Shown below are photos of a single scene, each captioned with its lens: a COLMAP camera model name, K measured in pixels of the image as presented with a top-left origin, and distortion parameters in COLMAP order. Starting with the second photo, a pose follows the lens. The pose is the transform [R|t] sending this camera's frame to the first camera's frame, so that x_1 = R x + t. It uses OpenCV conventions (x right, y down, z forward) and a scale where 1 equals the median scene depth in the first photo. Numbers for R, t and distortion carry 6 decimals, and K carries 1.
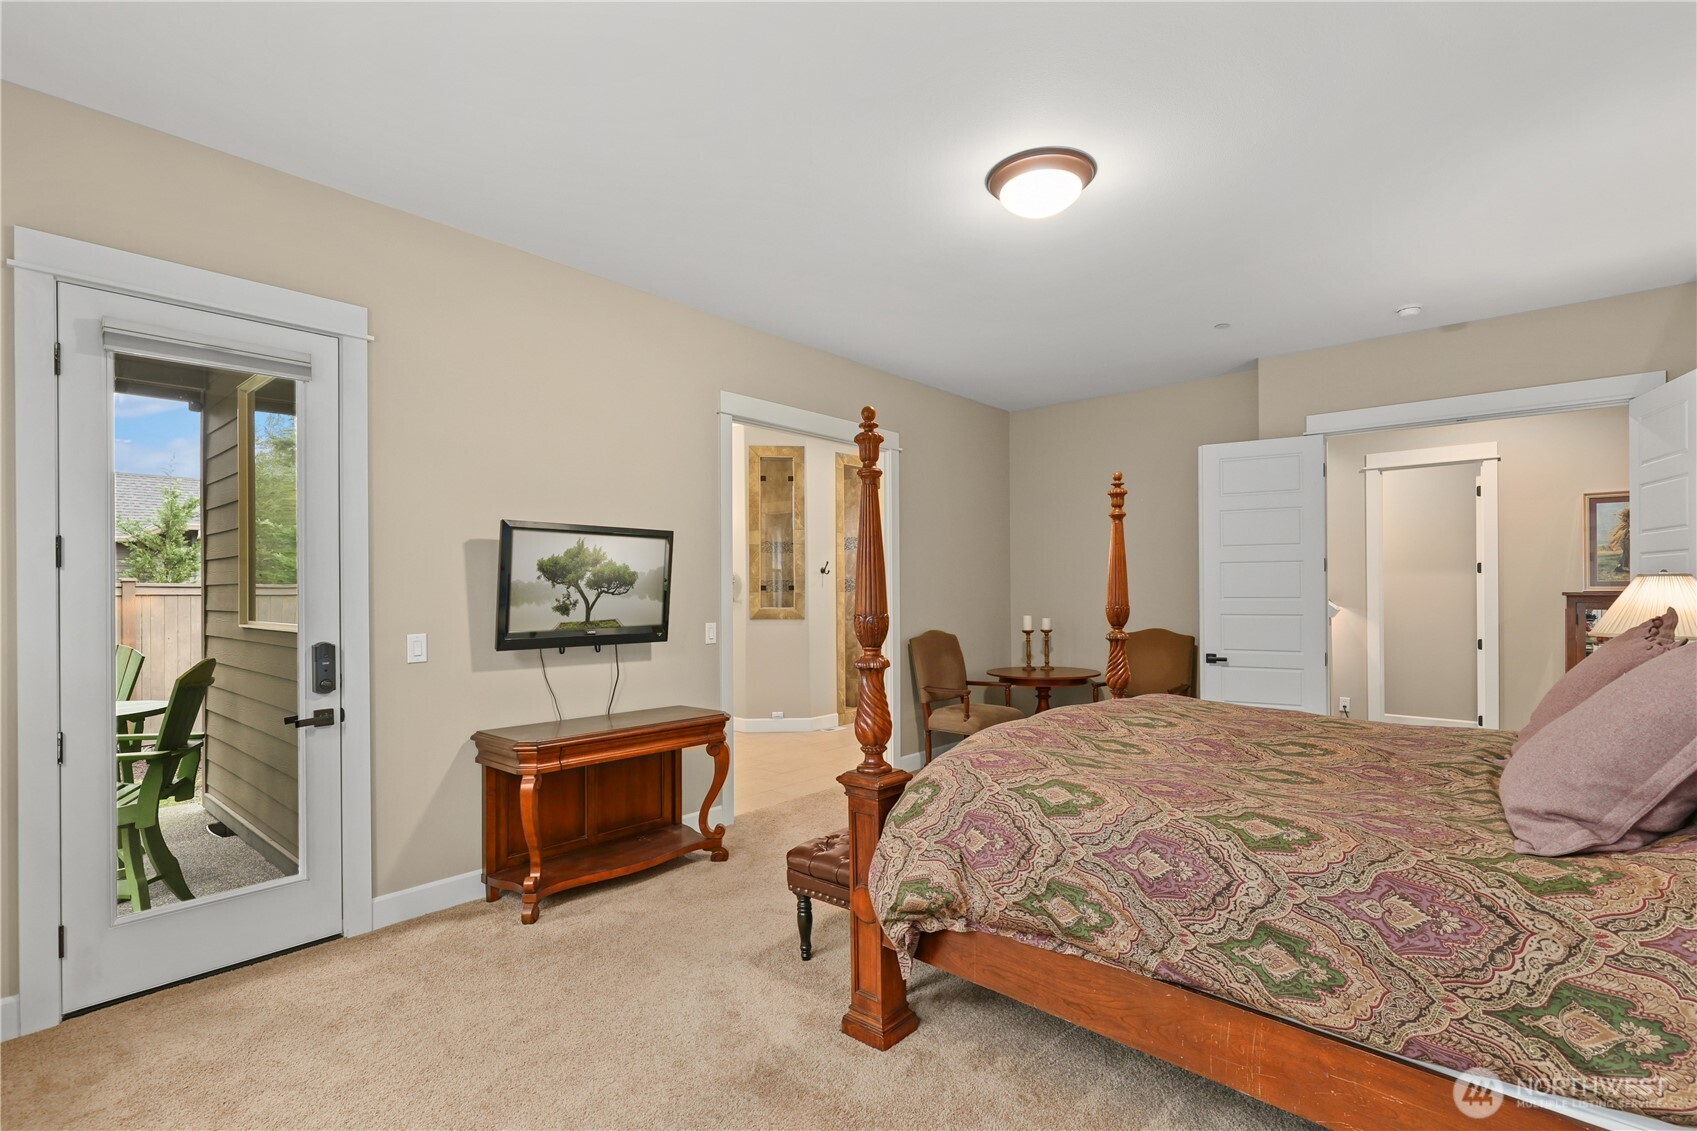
lens RADIAL K [[795.2, 0, 848.0], [0, 795.2, 573.4], [0, 0, 1]] dist [0.005540, -0.002498]
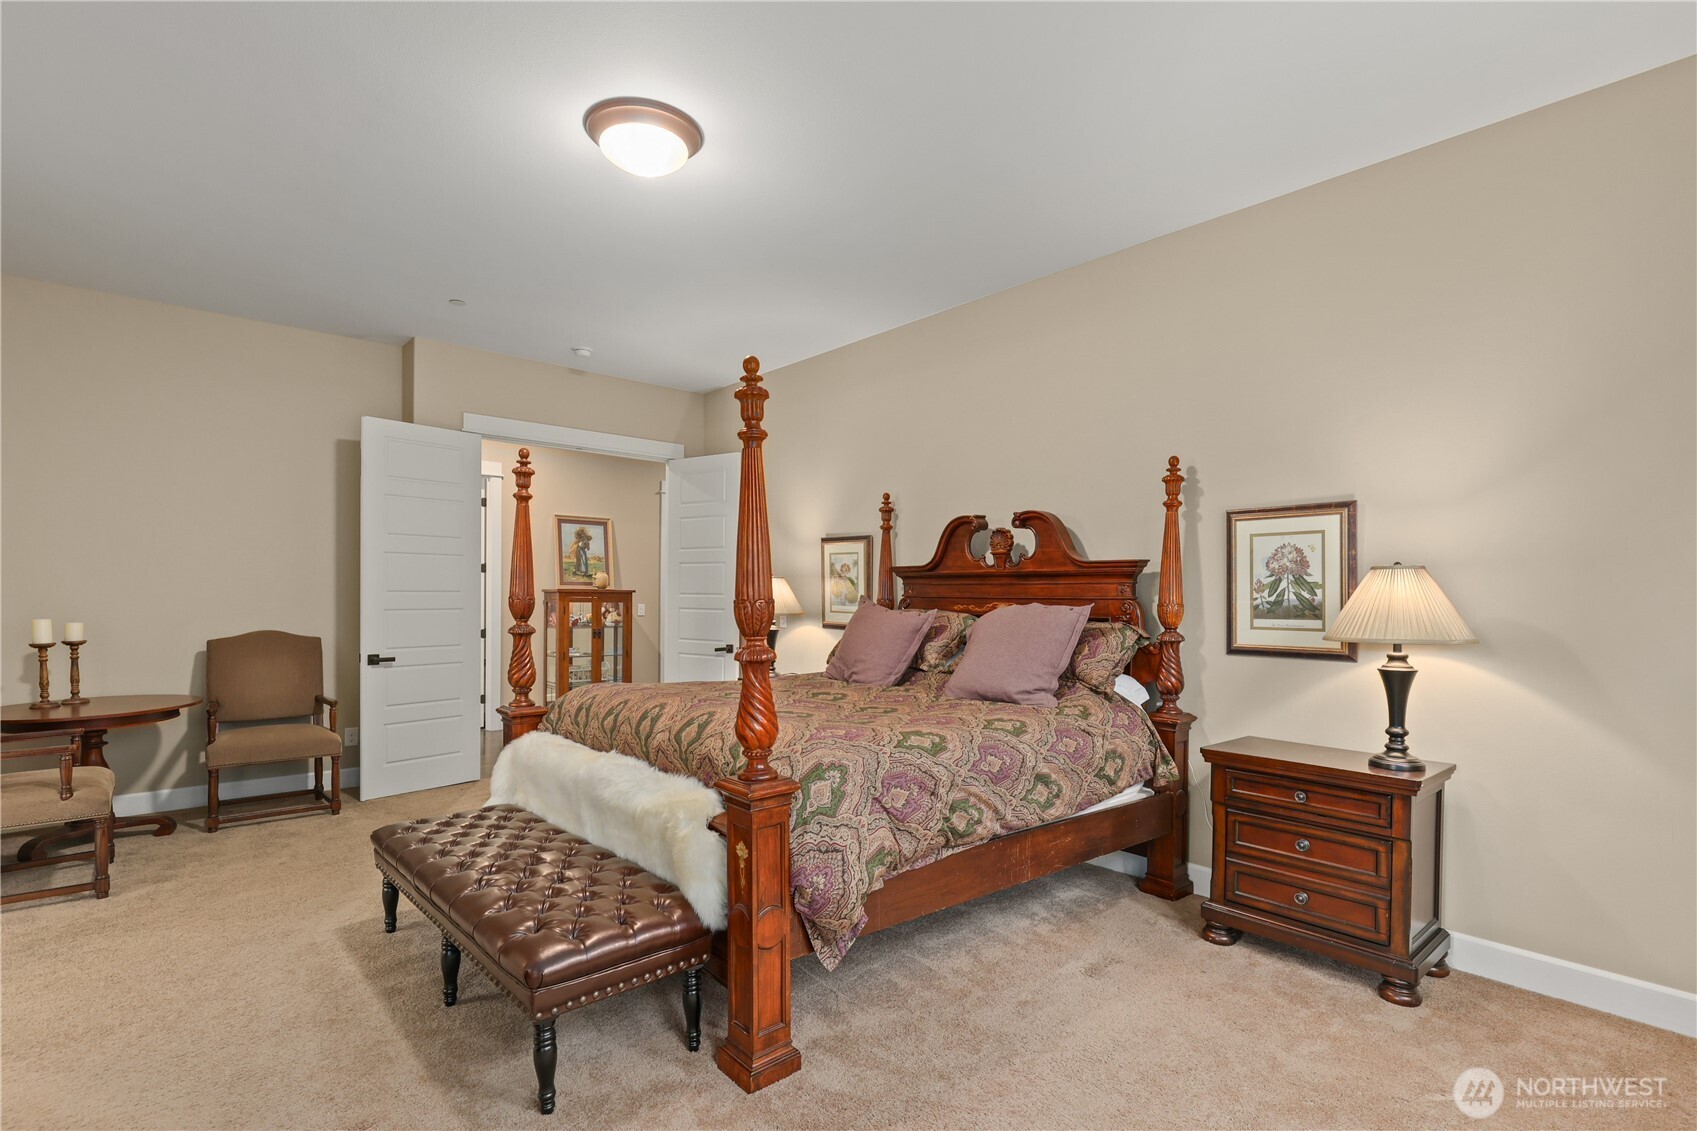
lens RADIAL K [[828.3, 0, 838.5], [0, 828.3, 601.5], [0, 0, 1]] dist [-0.005317, -0.000125]
pose [[0.130542, -0.003522, 0.991437, -0.969018], [-0.026650, 0.999620, 0.007060, 0.054514], [-0.991085, -0.027344, 0.130399, 0.911570]]
